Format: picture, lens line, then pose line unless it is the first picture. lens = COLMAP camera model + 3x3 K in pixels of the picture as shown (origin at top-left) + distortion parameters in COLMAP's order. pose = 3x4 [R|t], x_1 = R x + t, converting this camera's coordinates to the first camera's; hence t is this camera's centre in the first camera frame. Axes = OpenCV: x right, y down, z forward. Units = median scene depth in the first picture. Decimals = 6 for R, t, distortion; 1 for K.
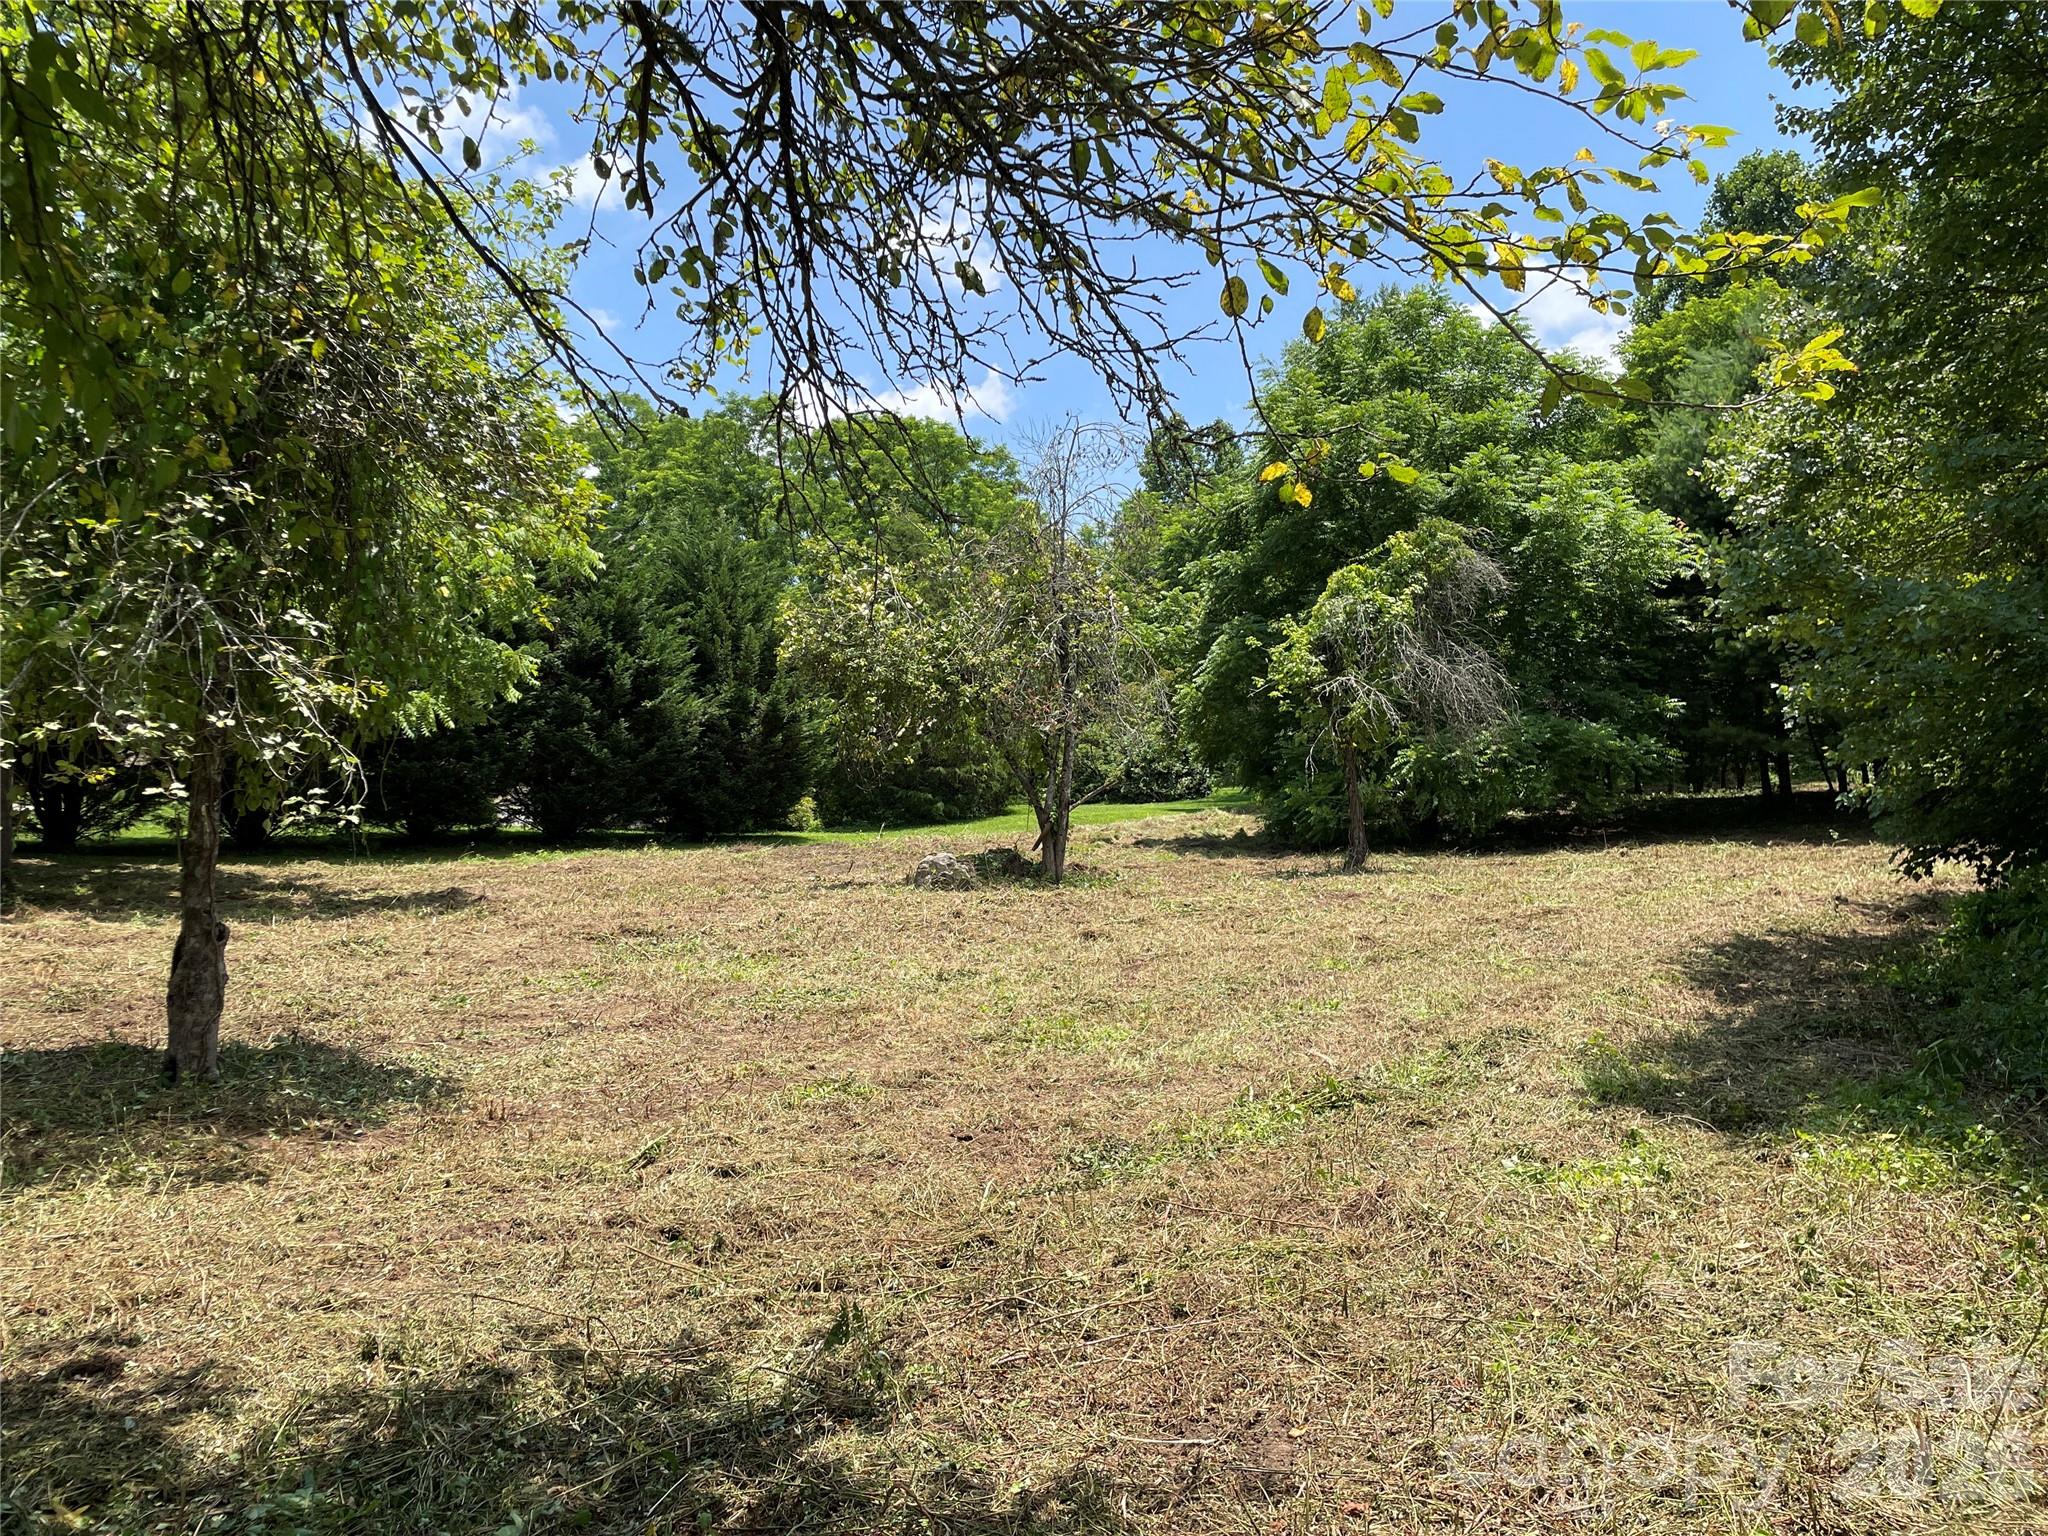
lens RADIAL K [[1539.3, 0, 1020.4], [0, 1539.3, 746.1], [0, 0, 1]] dist [0.088808, -0.112328]
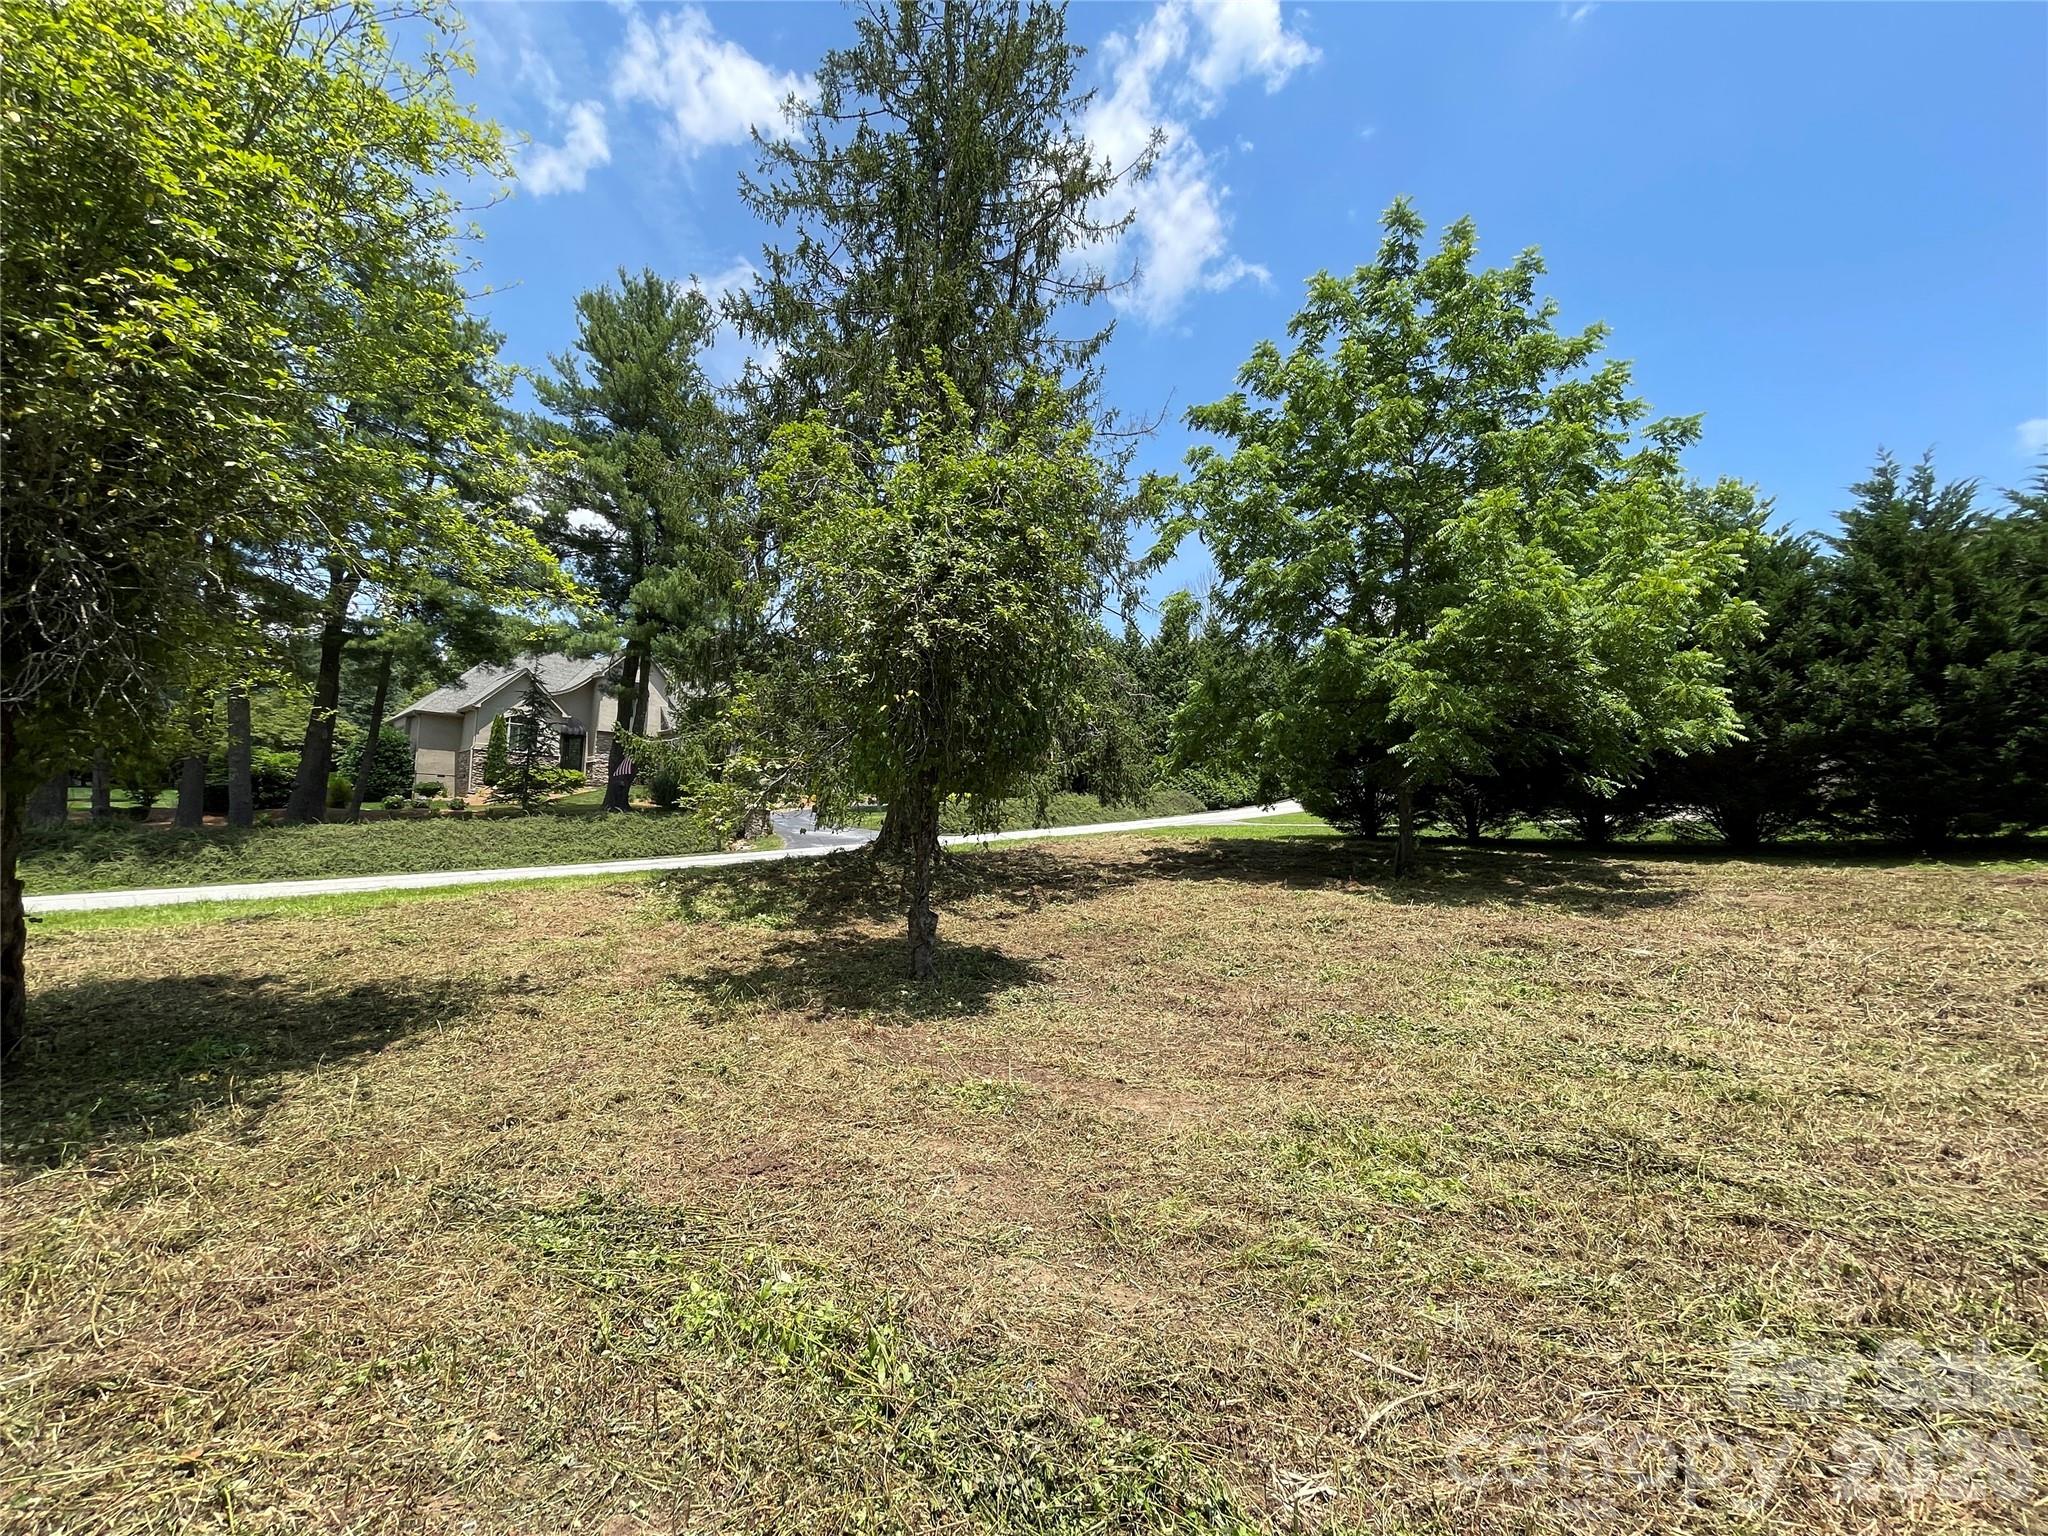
lens RADIAL K [[826.6, 0, 1024.5], [0, 826.6, 763.8], [0, 0, 1]] dist [-0.005510, 0.000710]
pose [[0.091419, -0.075804, -0.992923, 0.193748], [0.053458, 0.996034, -0.071120, 0.011193], [0.994377, -0.046578, 0.095109, 0.386564]]
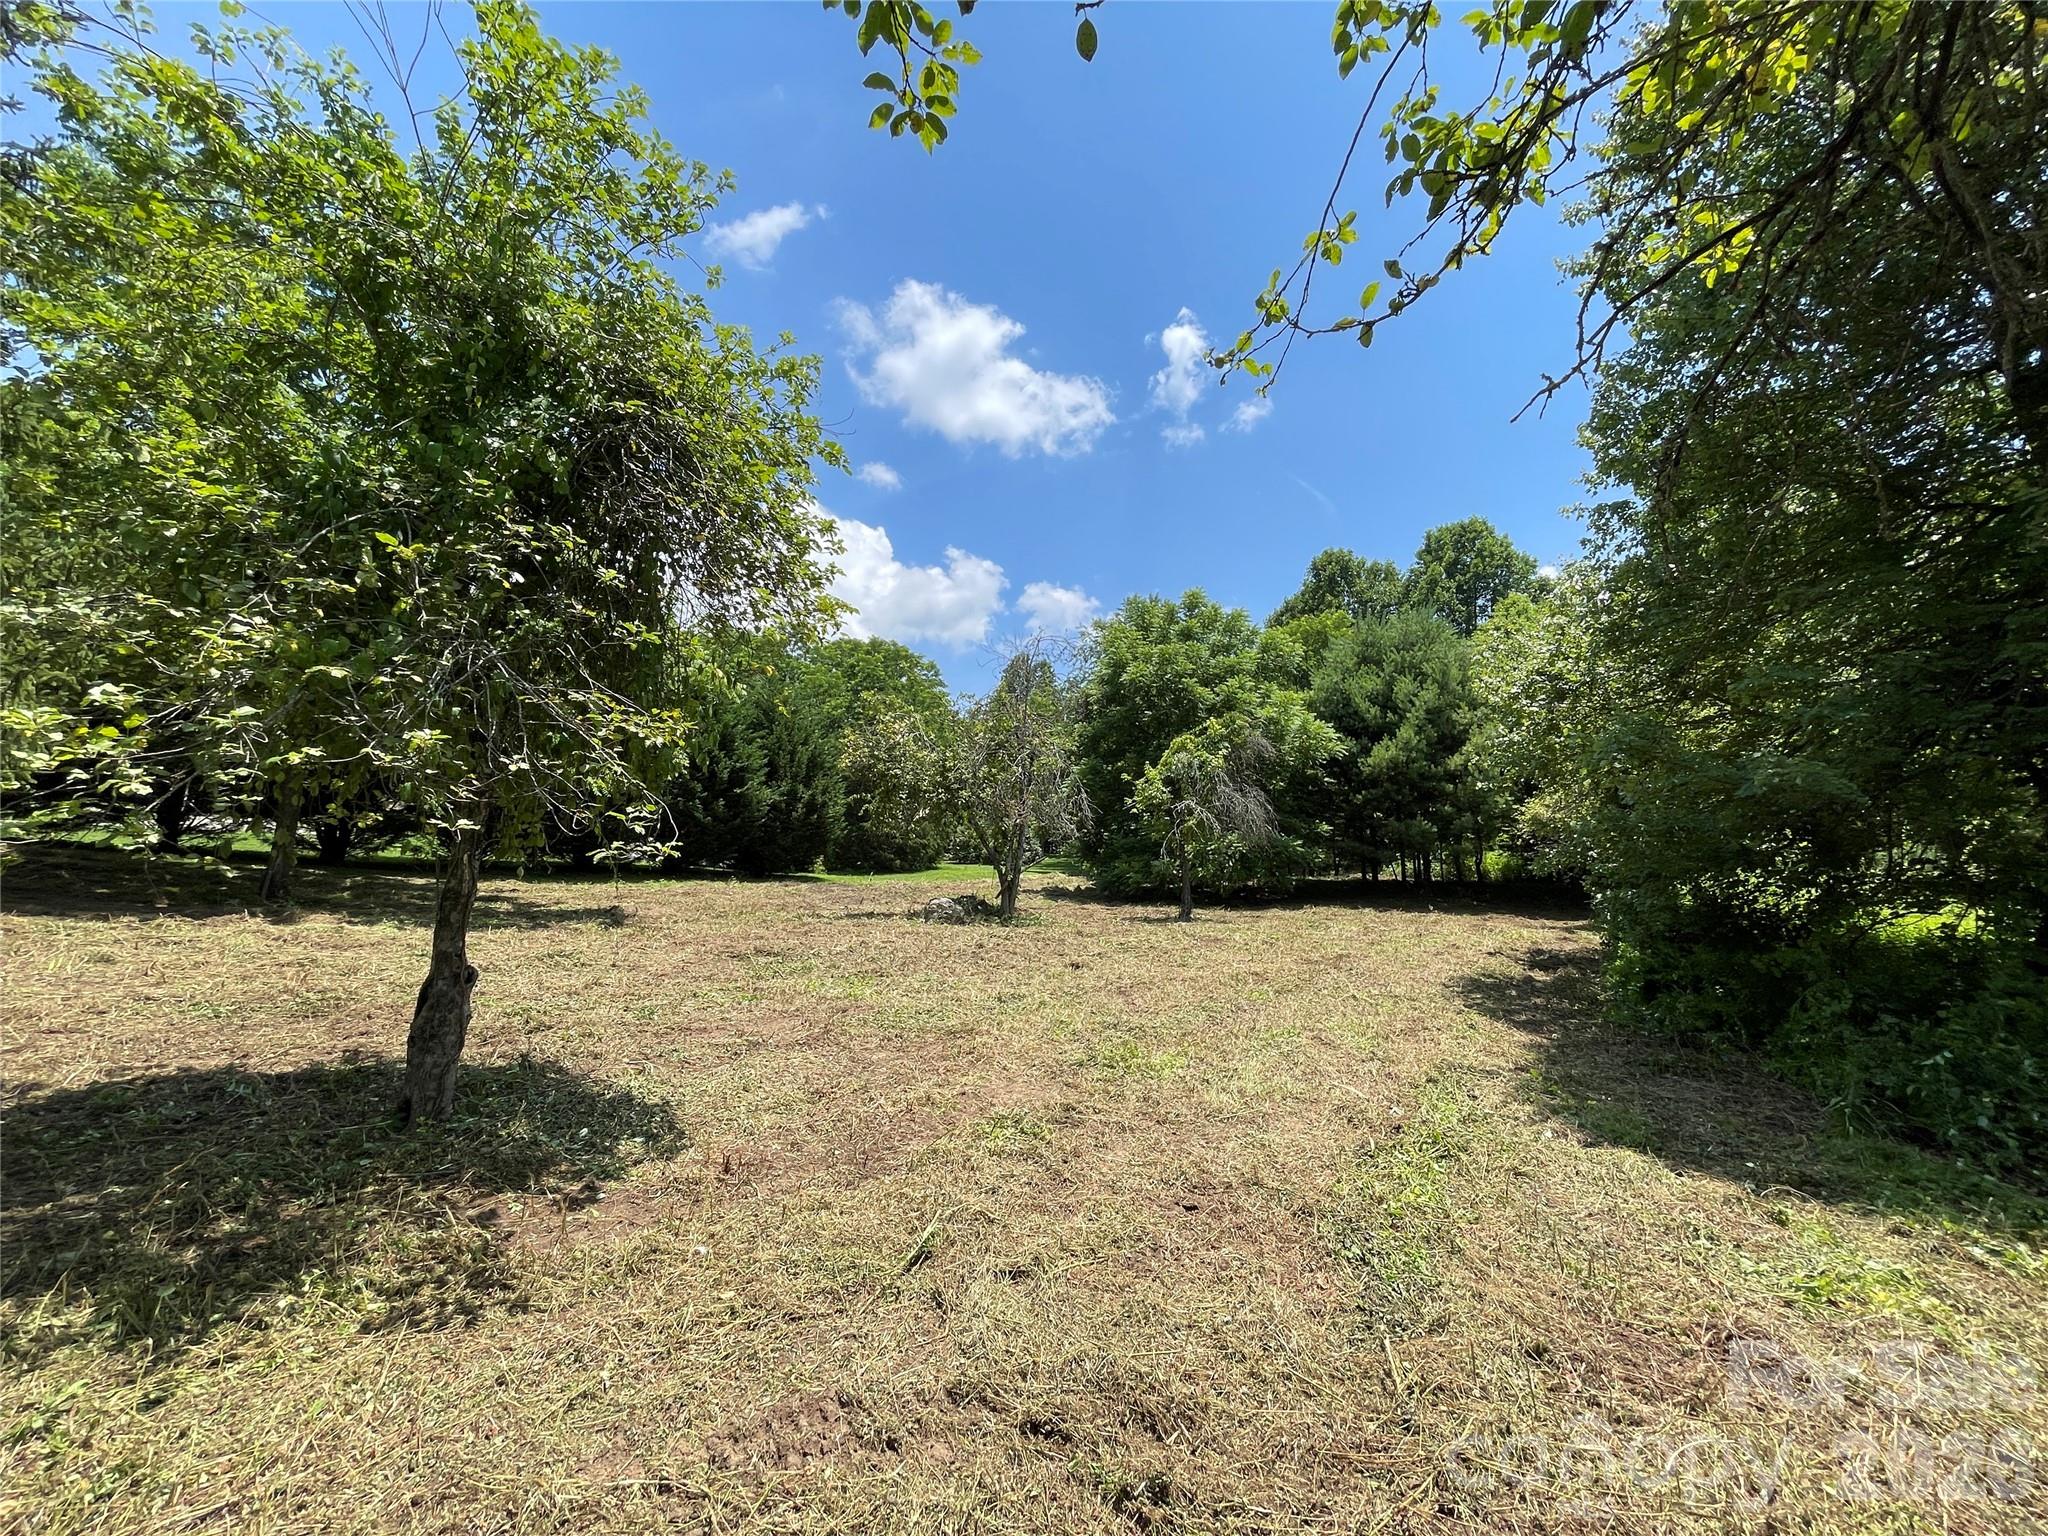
lens RADIAL K [[826.6, 0, 1019.1], [0, 826.6, 761.7], [0, 0, 1]] dist [-0.005510, 0.000710]
pose [[0.989048, 0.069280, 0.130321, -0.085114], [-0.058159, 0.994484, -0.087292, 0.001090], [-0.135650, 0.078757, 0.987622, 0.145847]]
